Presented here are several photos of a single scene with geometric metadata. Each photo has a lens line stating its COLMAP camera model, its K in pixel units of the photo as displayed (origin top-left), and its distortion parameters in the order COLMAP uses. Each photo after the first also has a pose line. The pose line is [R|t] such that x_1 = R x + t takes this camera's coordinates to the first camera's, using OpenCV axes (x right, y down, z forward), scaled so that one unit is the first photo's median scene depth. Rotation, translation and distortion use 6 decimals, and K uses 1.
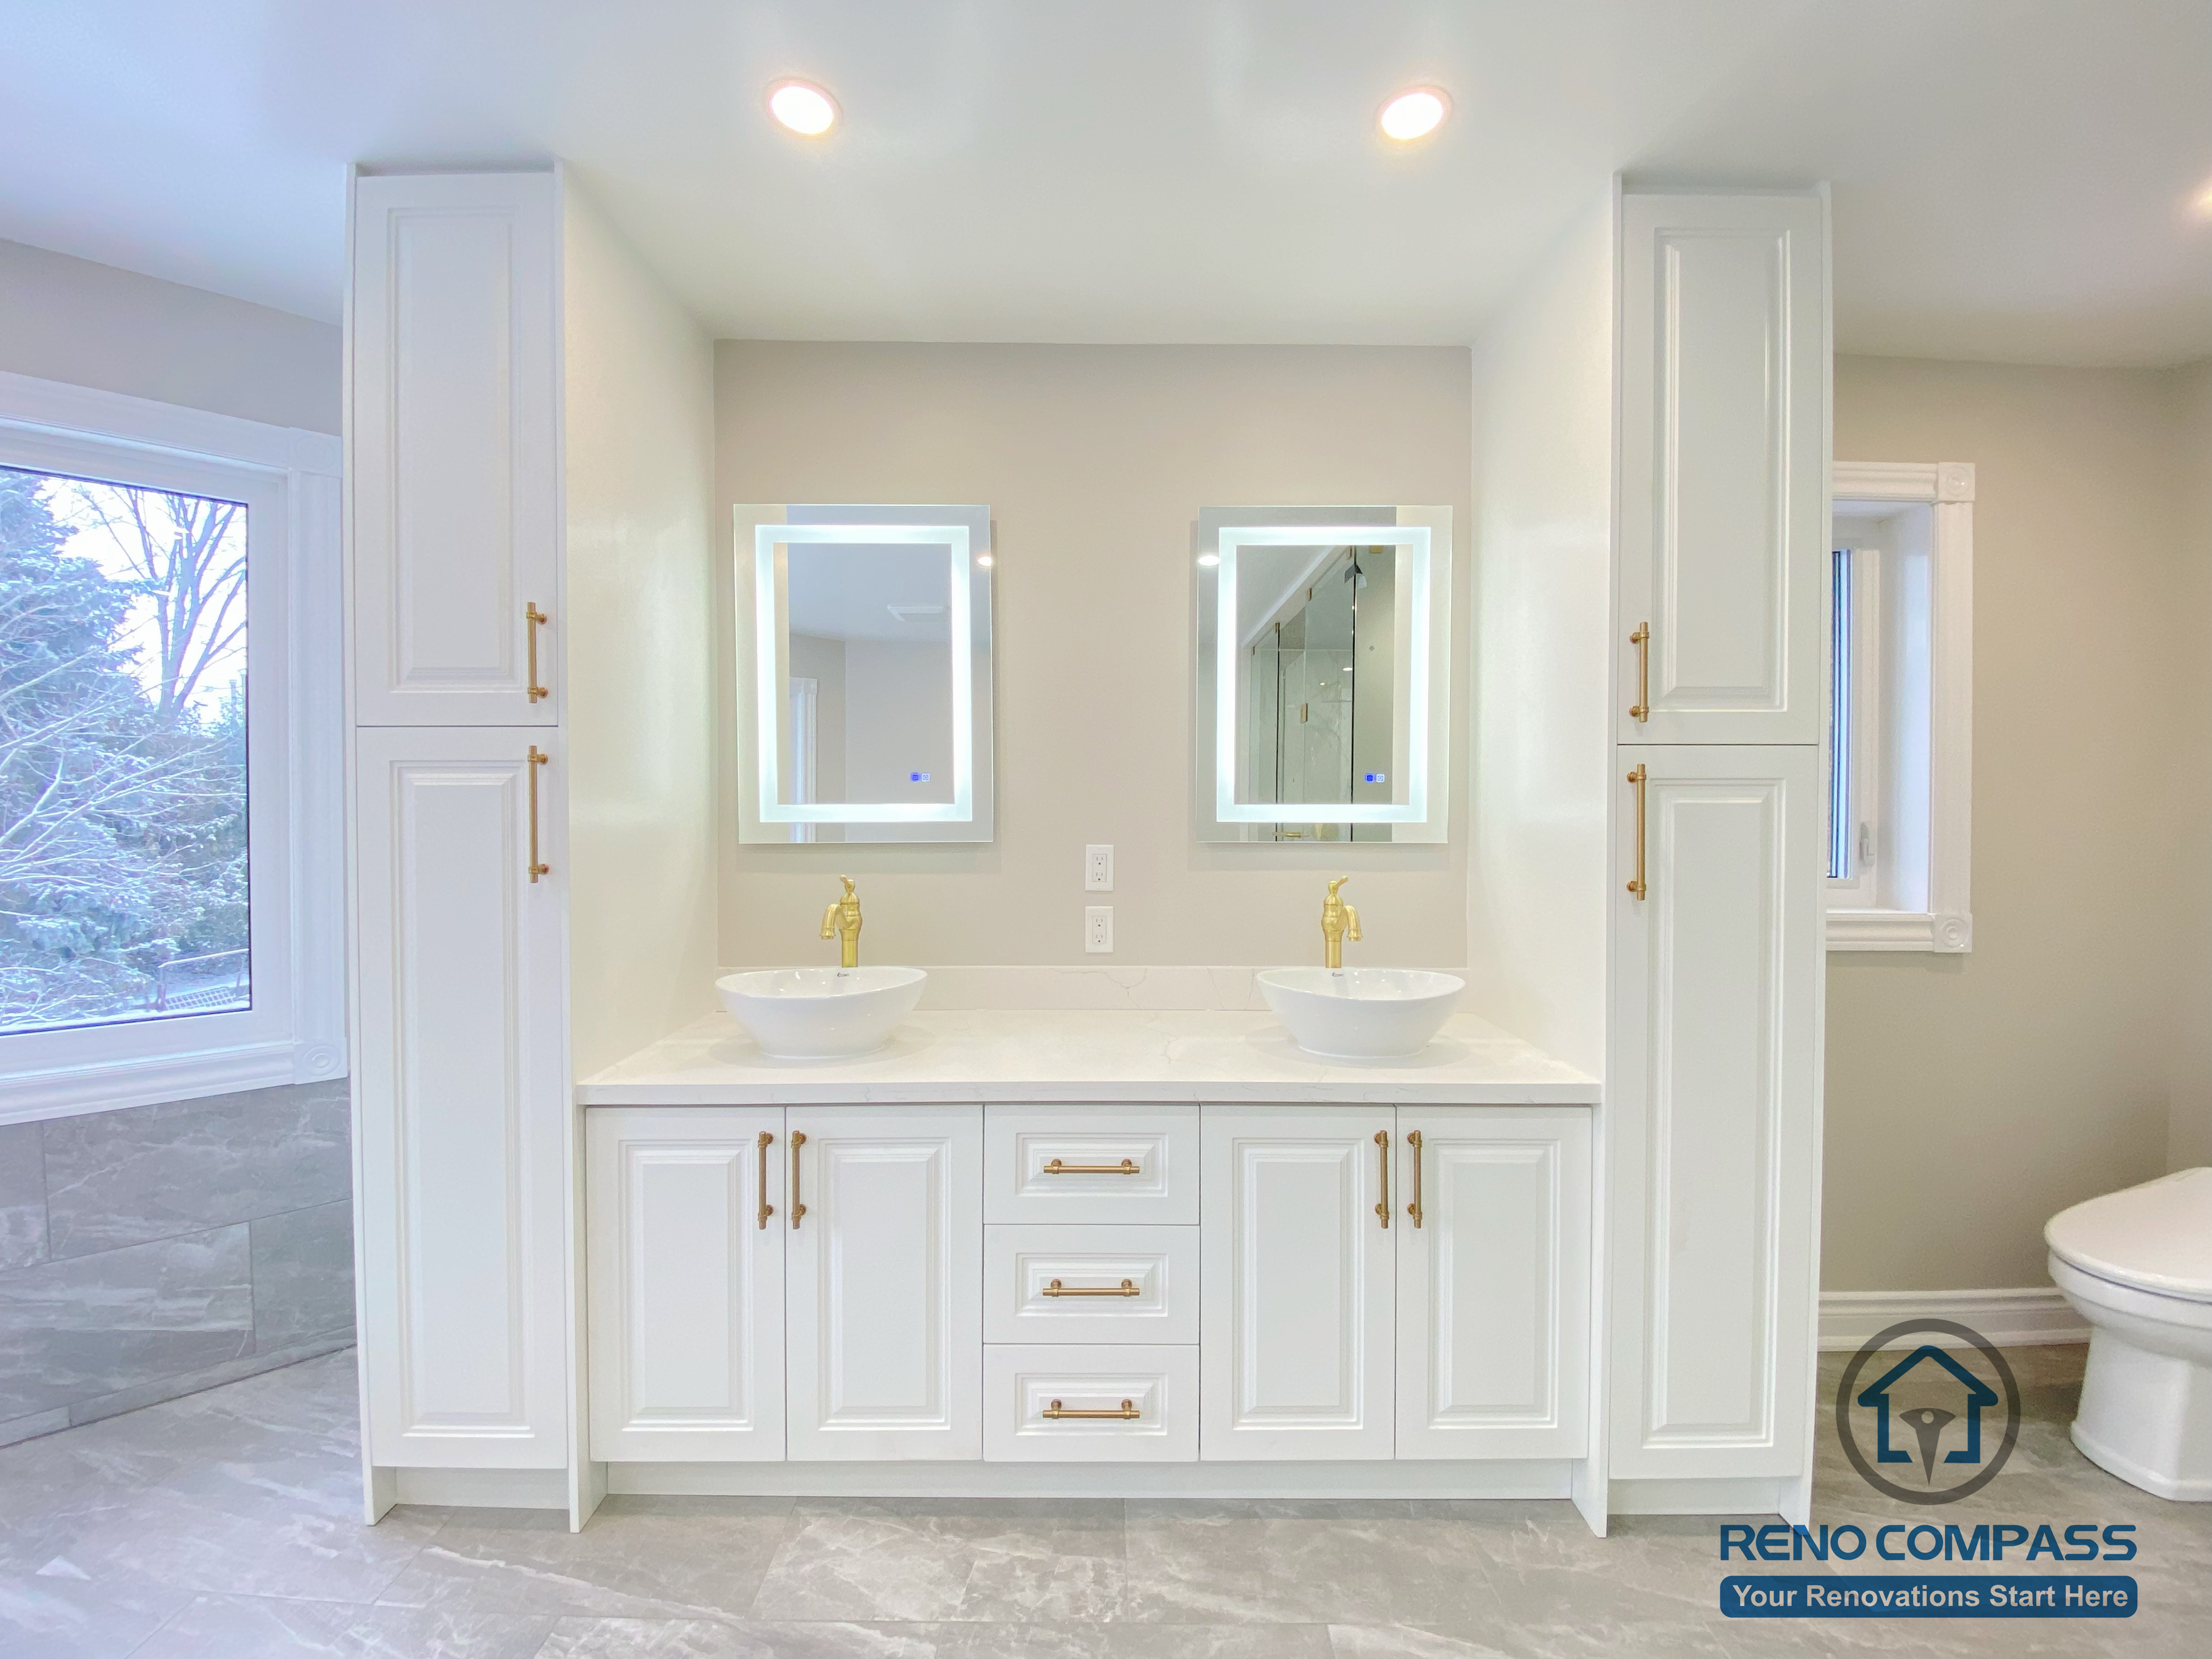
lens RADIAL K [[894.0, 0, 1101.5], [0, 894.0, 825.7], [0, 0, 1]] dist [0.019124, -0.019095]
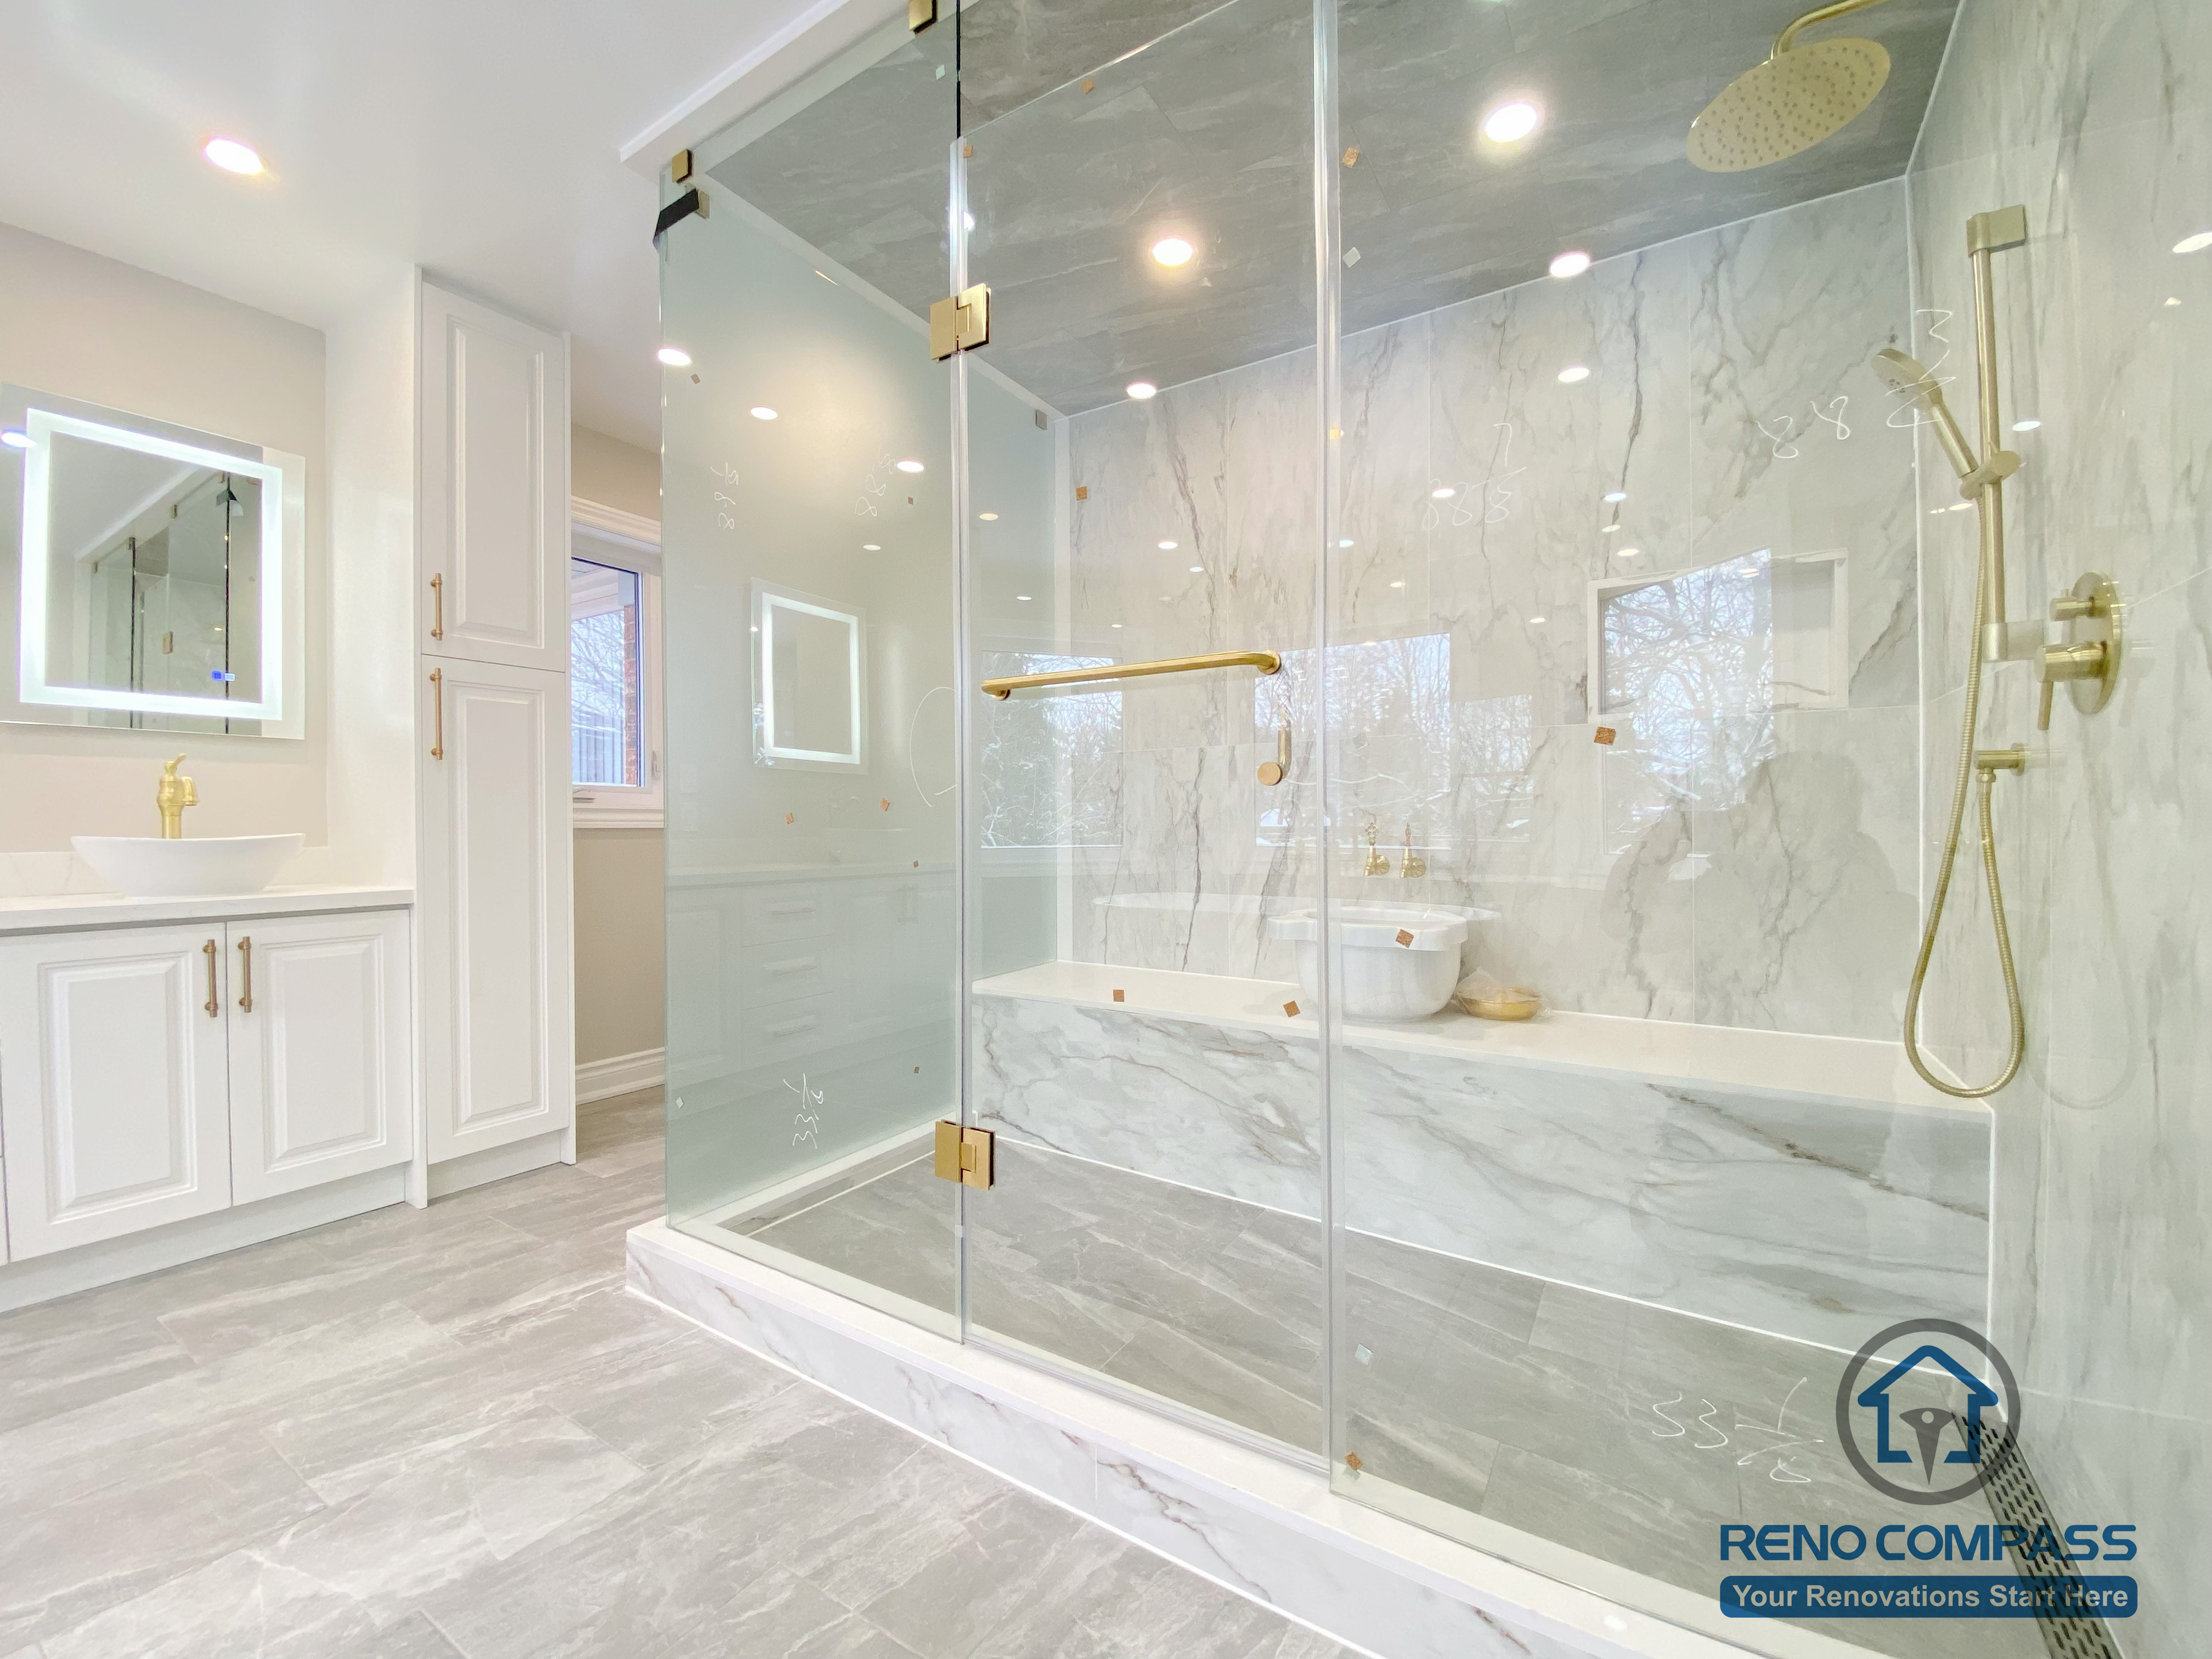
lens RADIAL K [[894.0, 0, 1102.3], [0, 894.0, 828.5], [0, 0, 1]] dist [0.019124, -0.019095]
pose [[0.537426, -0.006681, 0.843284, -0.062298], [0.019313, 0.999804, -0.004387, 0.212285], [-0.843090, 0.018644, 0.537450, -0.685987]]
